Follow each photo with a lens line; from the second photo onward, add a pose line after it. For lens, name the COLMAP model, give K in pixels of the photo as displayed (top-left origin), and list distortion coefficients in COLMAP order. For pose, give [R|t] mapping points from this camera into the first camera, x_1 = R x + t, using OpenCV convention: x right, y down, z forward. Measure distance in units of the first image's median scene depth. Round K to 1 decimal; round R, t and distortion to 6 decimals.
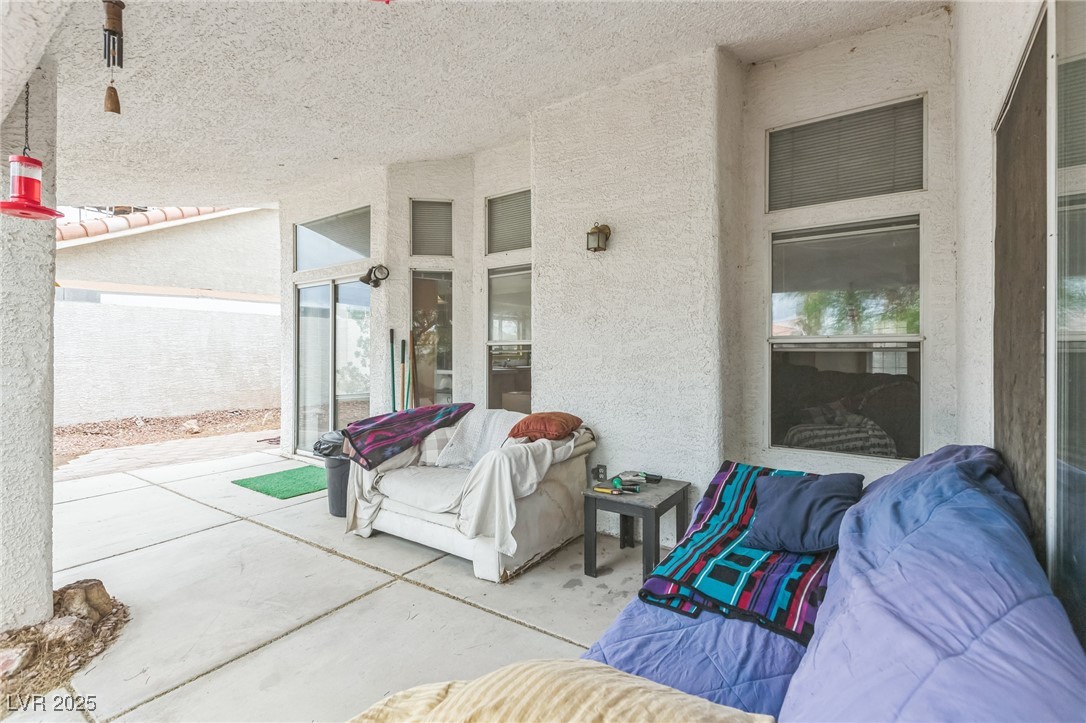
lens RADIAL K [[486.2, 0, 545.8], [0, 486.2, 346.6], [0, 0, 1]] dist [0.000601, -0.000290]
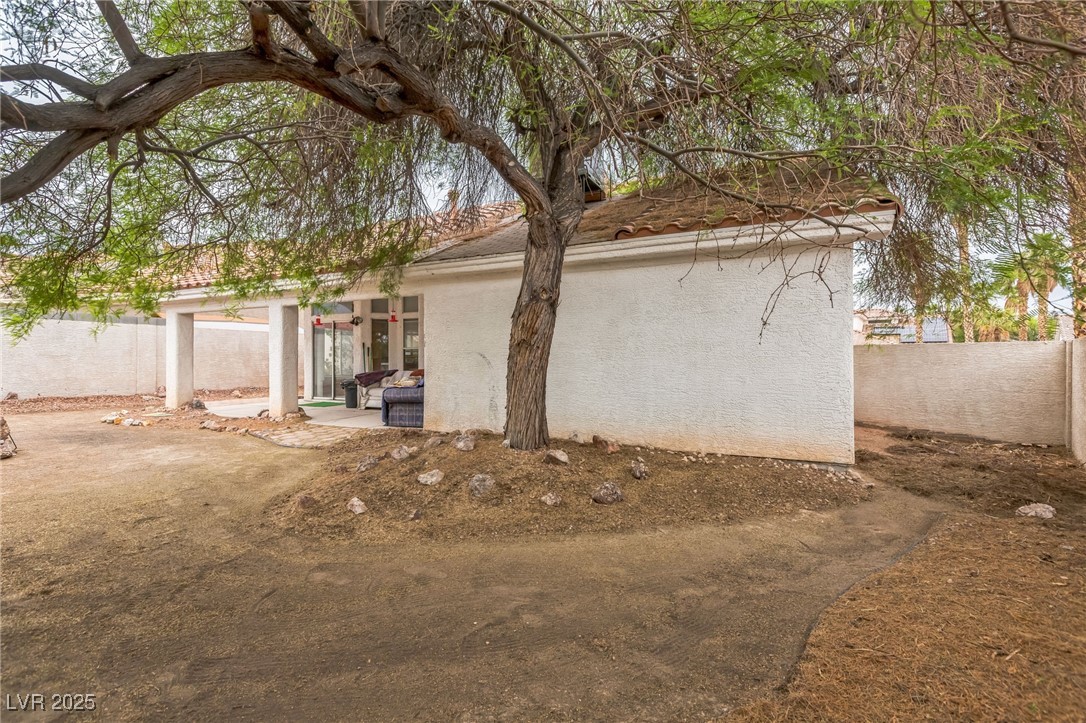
lens RADIAL K [[486.2, 0, 545.8], [0, 486.2, 346.6], [0, 0, 1]] dist [0.000601, -0.000290]
pose [[0.987270, -0.001423, 0.159049, 0.205241], [0.002997, 0.999949, -0.009657, 0.010496], [-0.159027, 0.010011, 0.987224, -1.581660]]
